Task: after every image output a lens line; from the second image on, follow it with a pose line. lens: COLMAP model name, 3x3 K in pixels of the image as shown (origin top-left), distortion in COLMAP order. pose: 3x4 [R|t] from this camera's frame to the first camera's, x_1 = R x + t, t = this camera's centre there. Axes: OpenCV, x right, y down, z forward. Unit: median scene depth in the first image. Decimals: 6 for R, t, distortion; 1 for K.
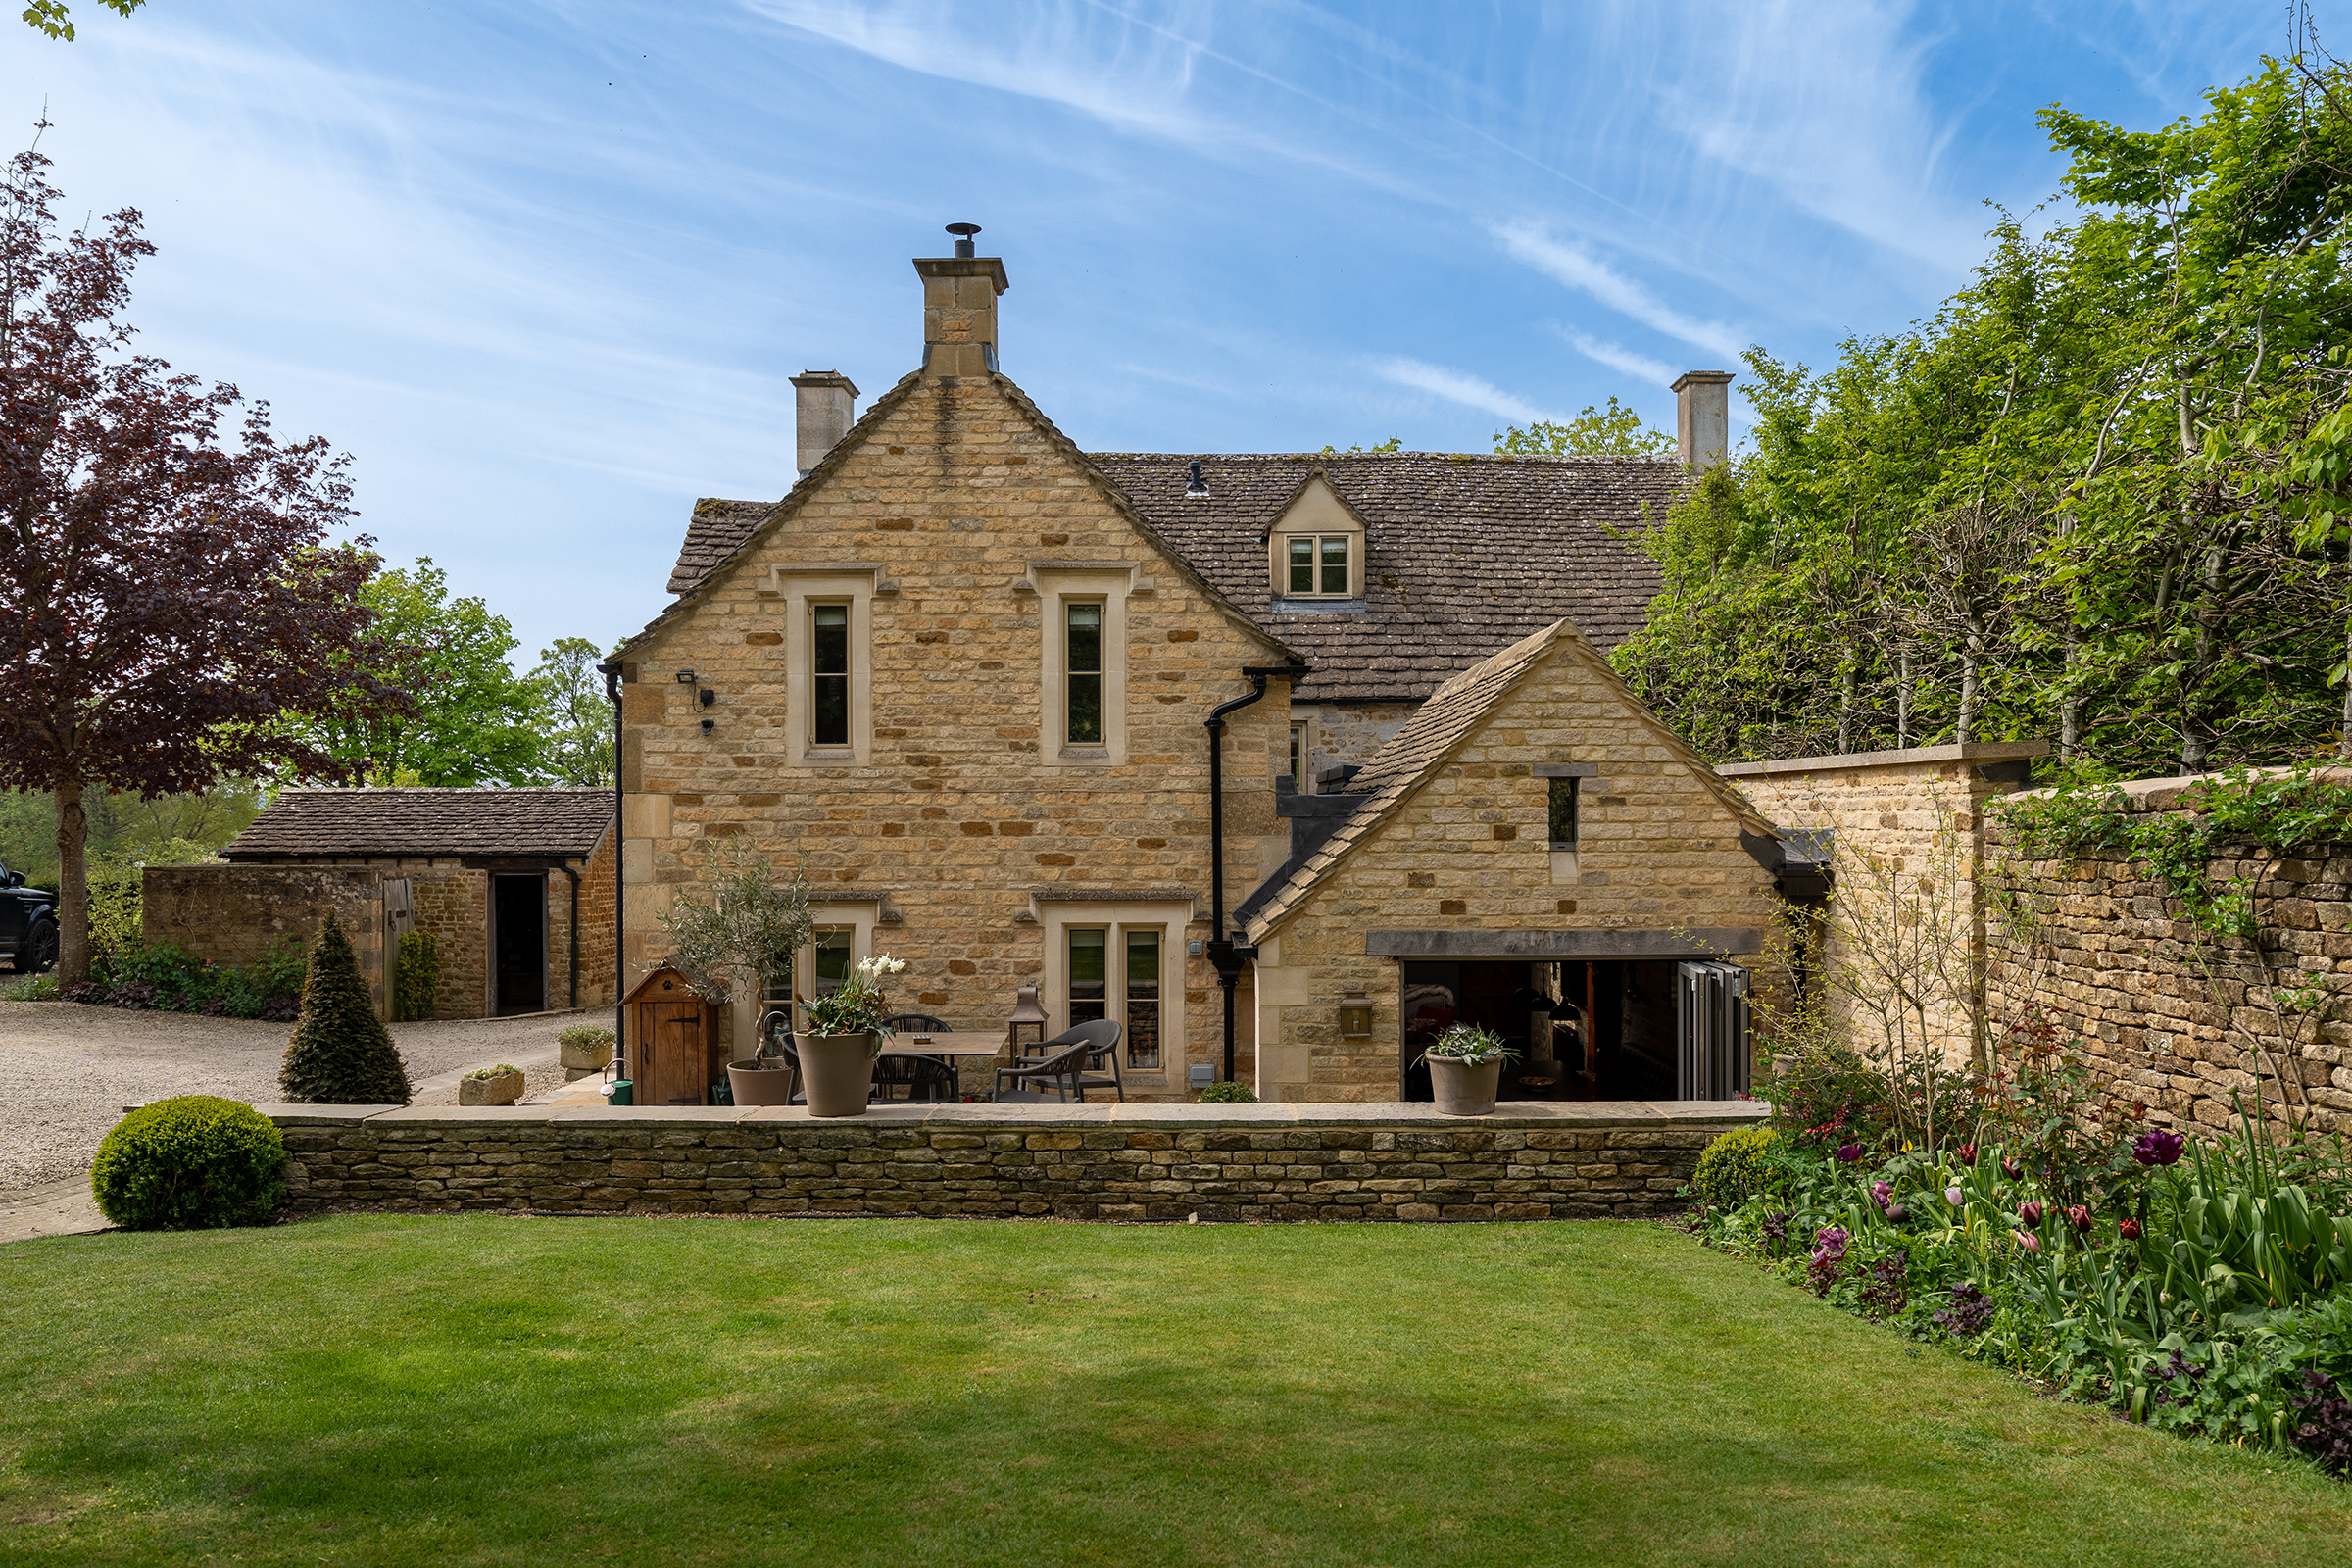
lens RADIAL K [[1567.9, 0, 1172.9], [0, 1567.9, 793.0], [0, 0, 1]] dist [0.009918, 0.000712]
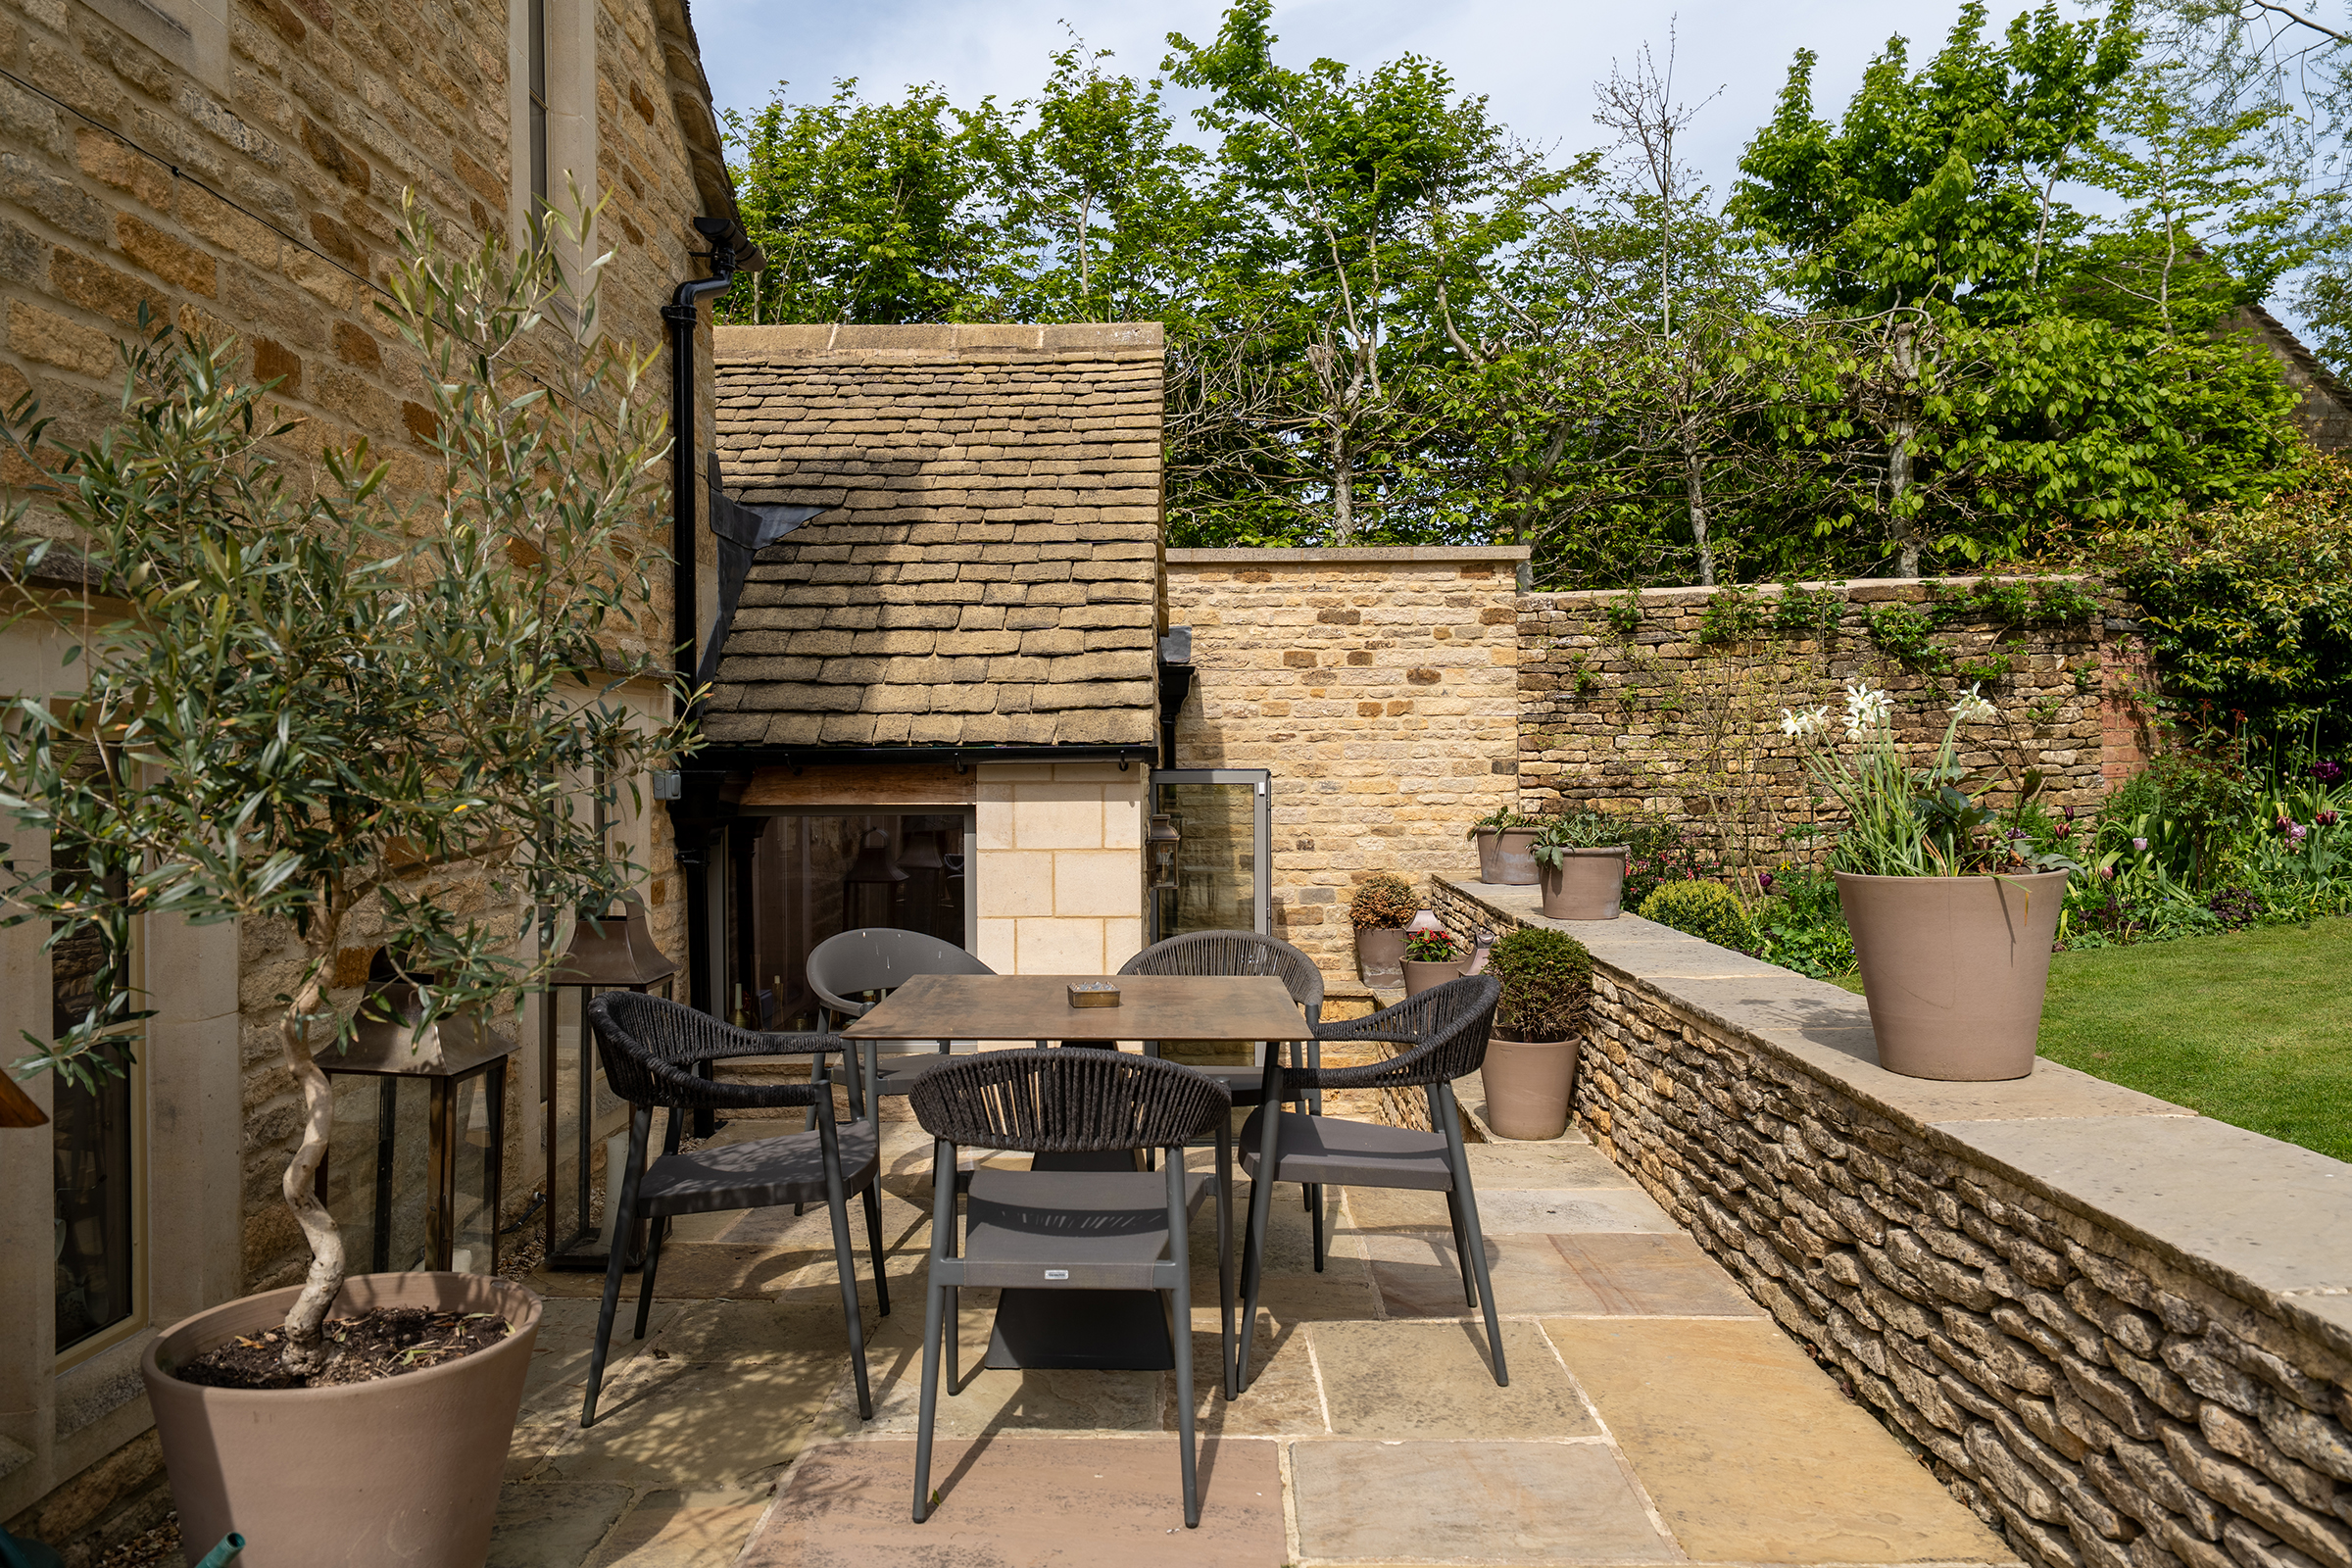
lens RADIAL K [[1567.9, 0, 1170.6], [0, 1567.9, 775.9], [0, 0, 1]] dist [0.009918, 0.000712]
pose [[0.054121, -0.004254, 0.998525, -0.446975], [-0.013252, 0.999900, 0.004978, 0.091796], [-0.998446, -0.013502, 0.054059, 0.828980]]
